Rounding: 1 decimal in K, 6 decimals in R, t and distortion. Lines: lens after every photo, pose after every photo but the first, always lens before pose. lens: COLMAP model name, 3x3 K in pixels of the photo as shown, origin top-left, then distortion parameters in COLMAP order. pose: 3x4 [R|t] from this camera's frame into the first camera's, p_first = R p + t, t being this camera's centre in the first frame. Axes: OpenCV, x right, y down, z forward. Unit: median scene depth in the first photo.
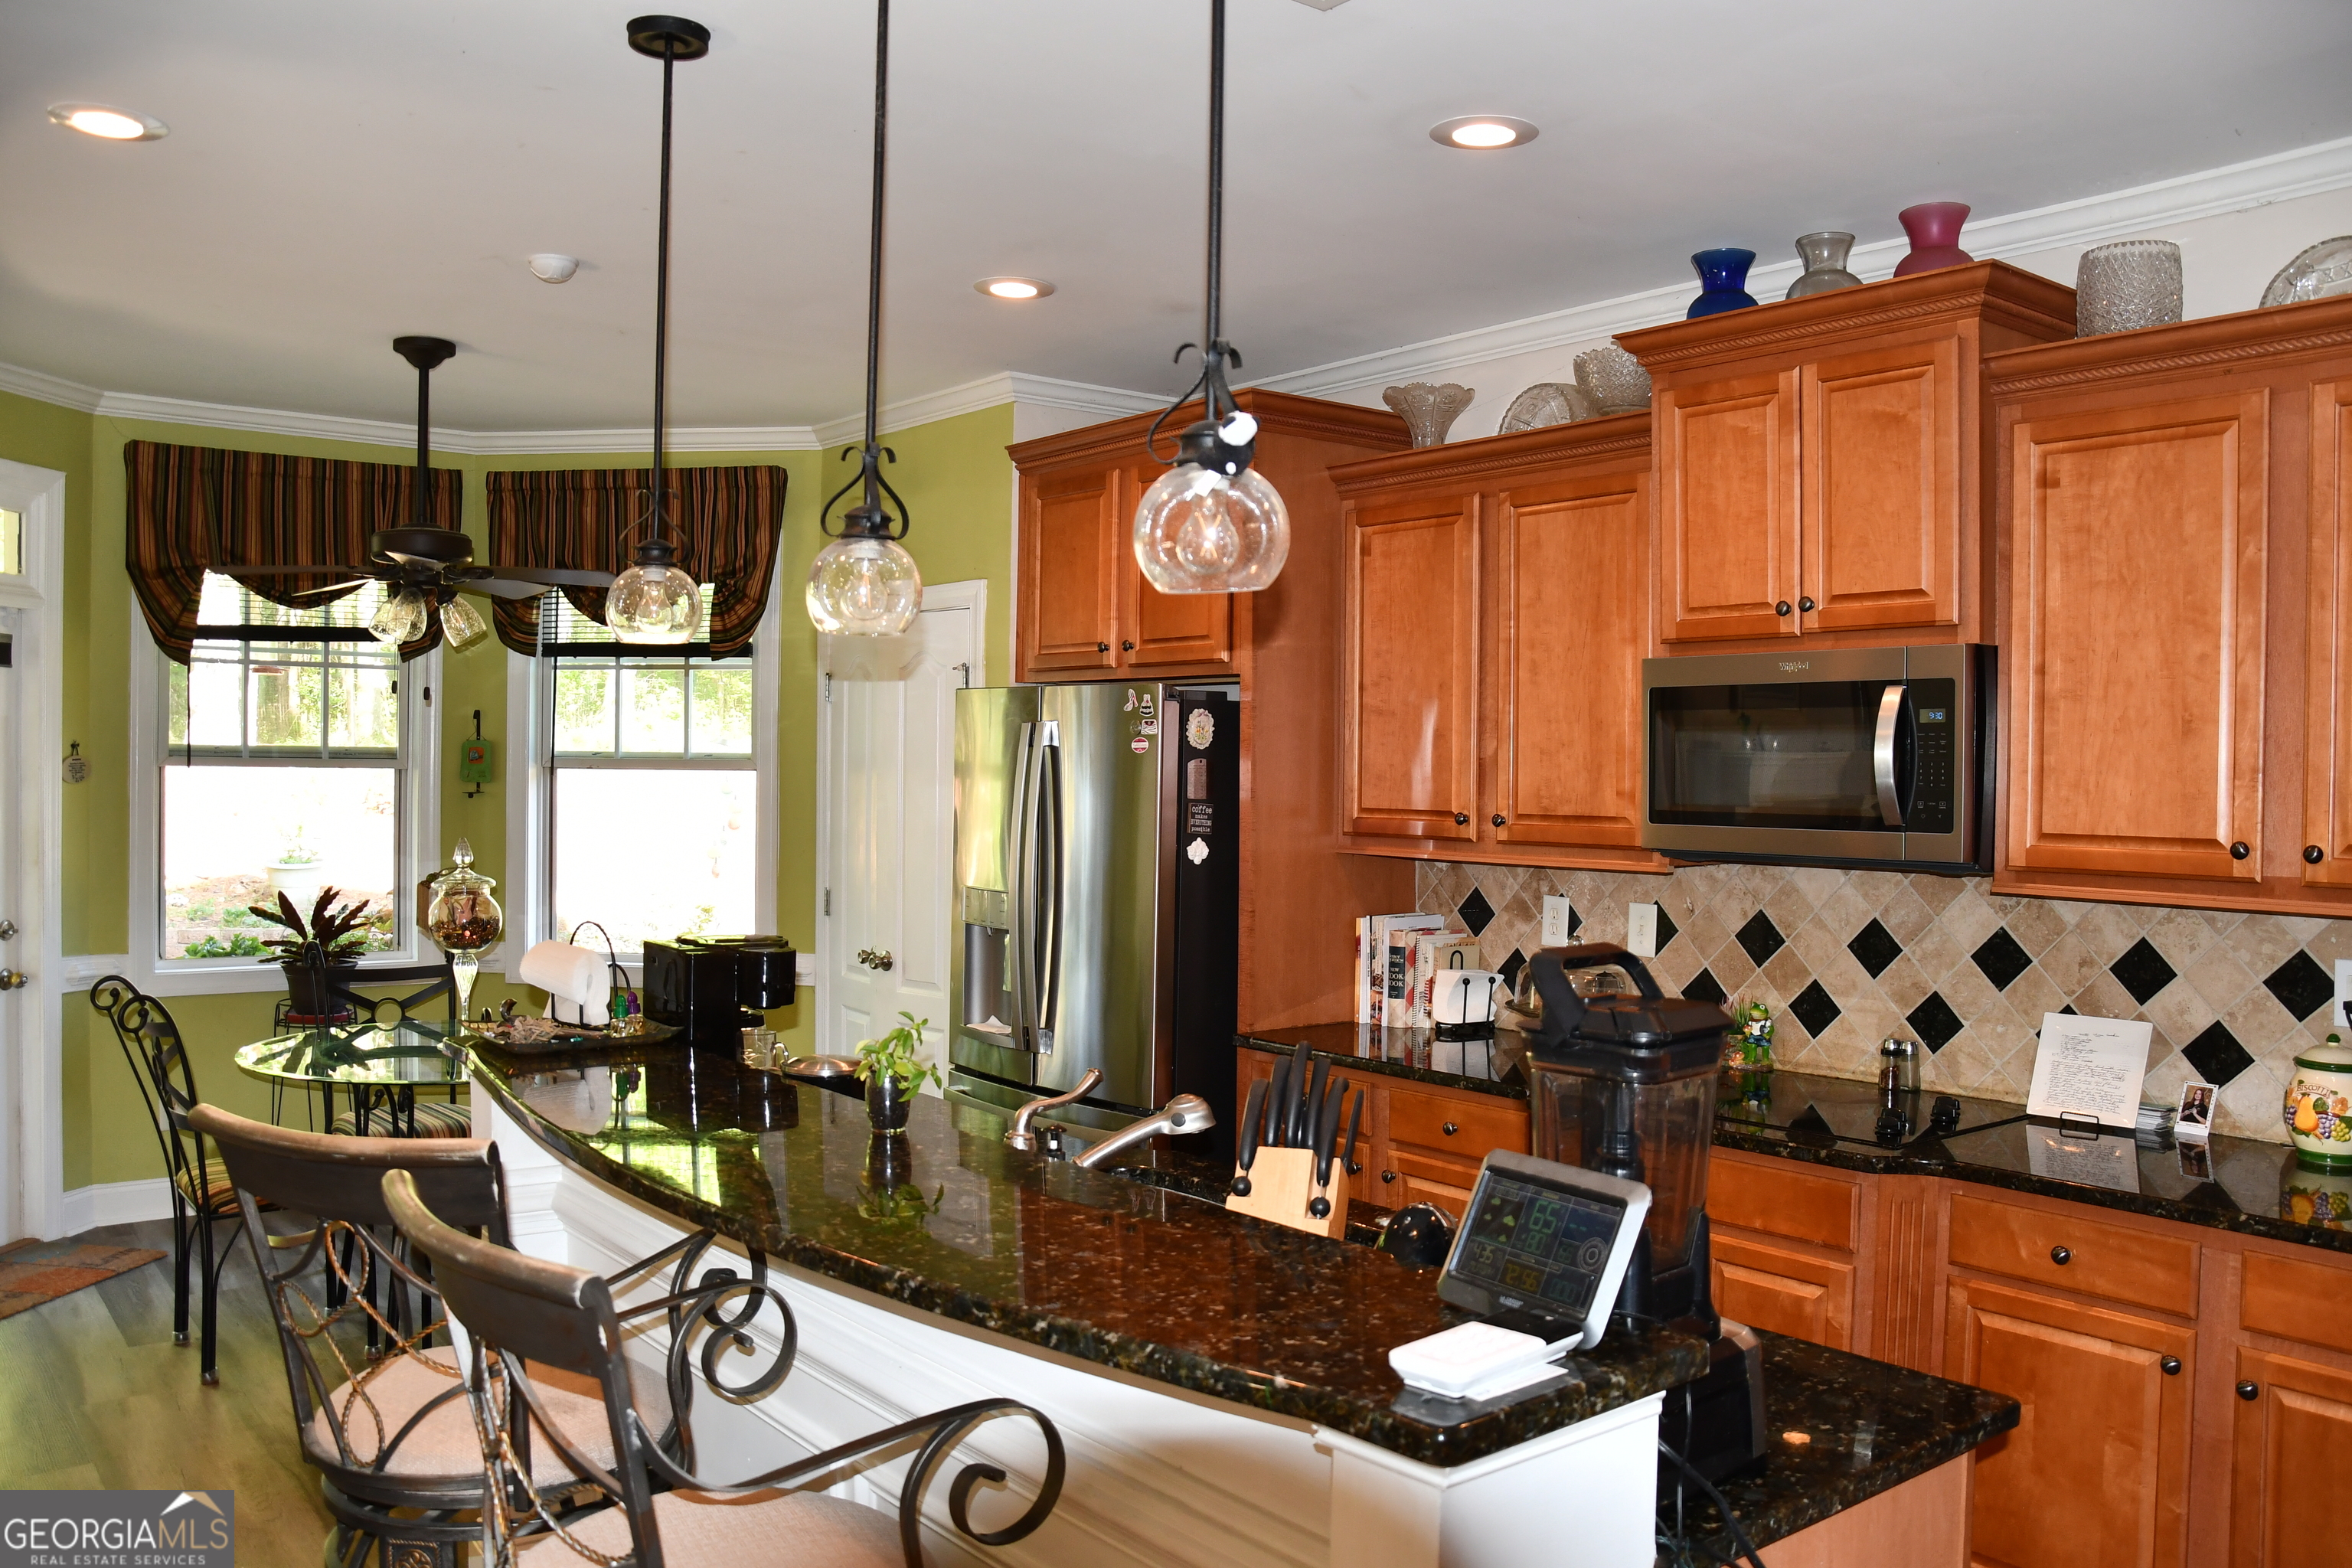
lens RADIAL K [[1870.1, 0, 1184.0], [0, 1870.1, 799.4], [0, 0, 1]] dist [-0.155424, 0.121248]
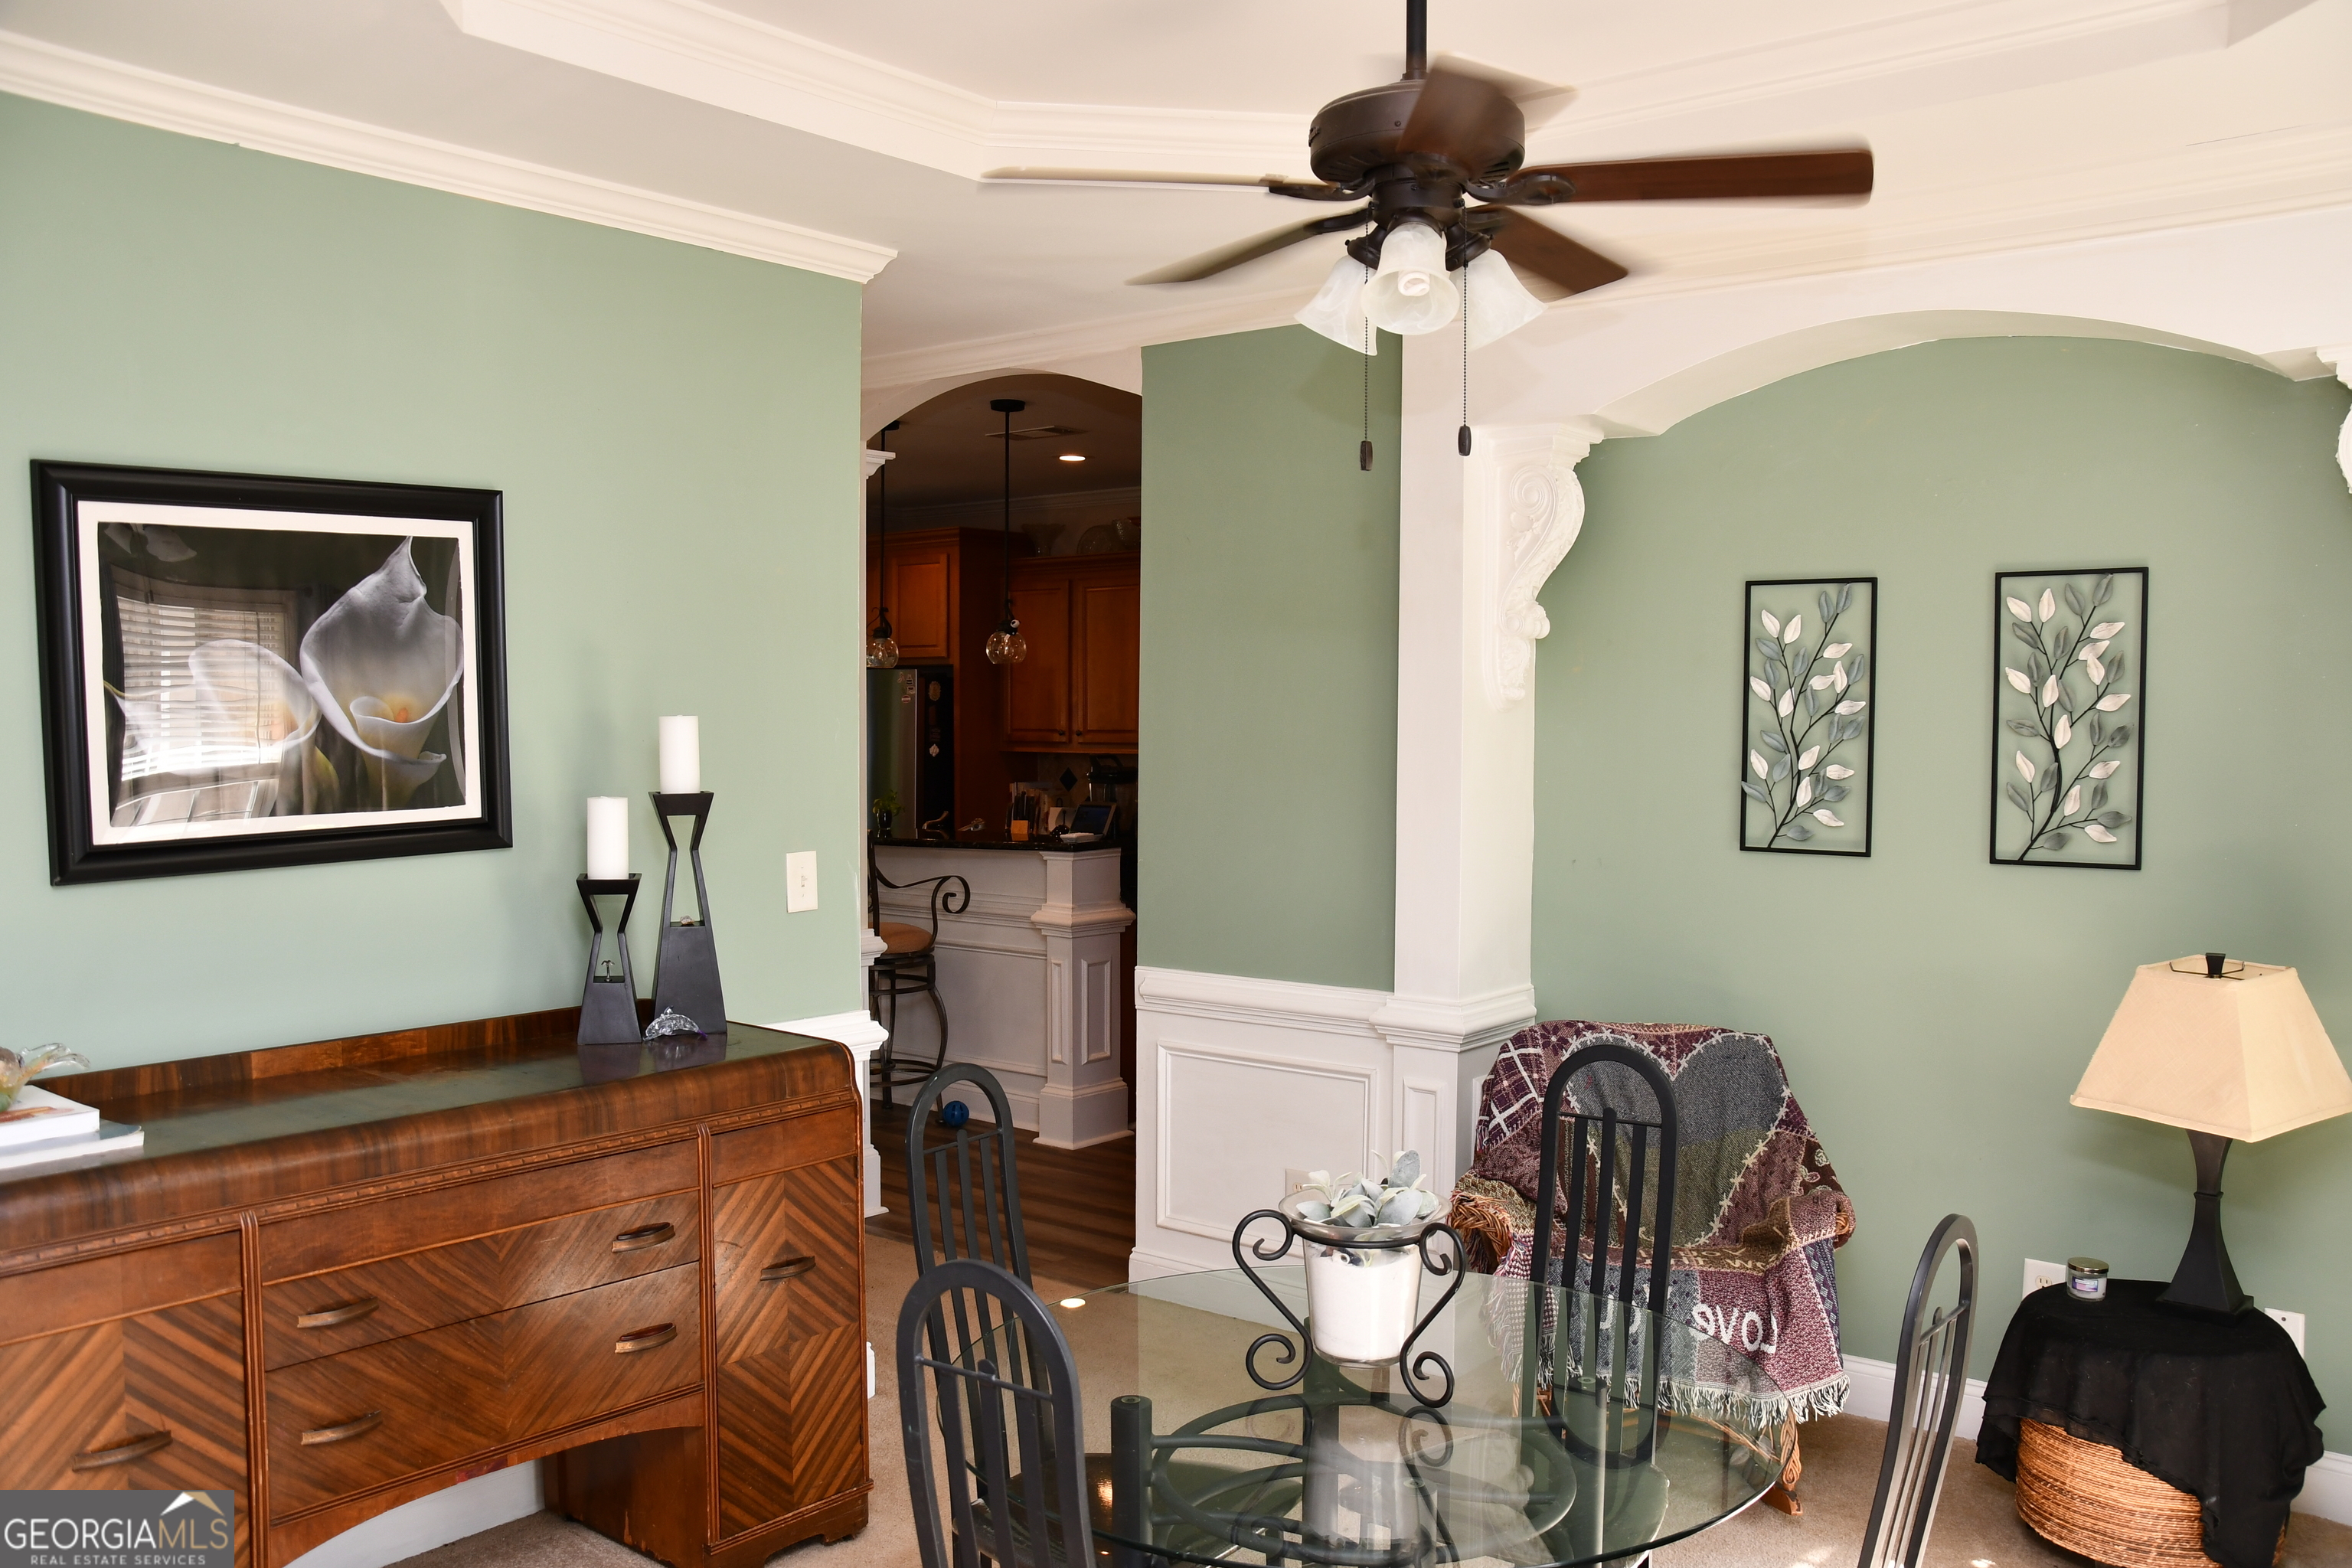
lens RADIAL K [[1870.1, 0, 1184.0], [0, 1870.1, 799.4], [0, 0, 1]] dist [-0.155424, 0.121248]
pose [[0.974451, -0.028446, 0.222790, -0.087216], [0.021882, 0.999252, 0.031875, 0.010655], [-0.223530, -0.026185, 0.974345, -0.506178]]
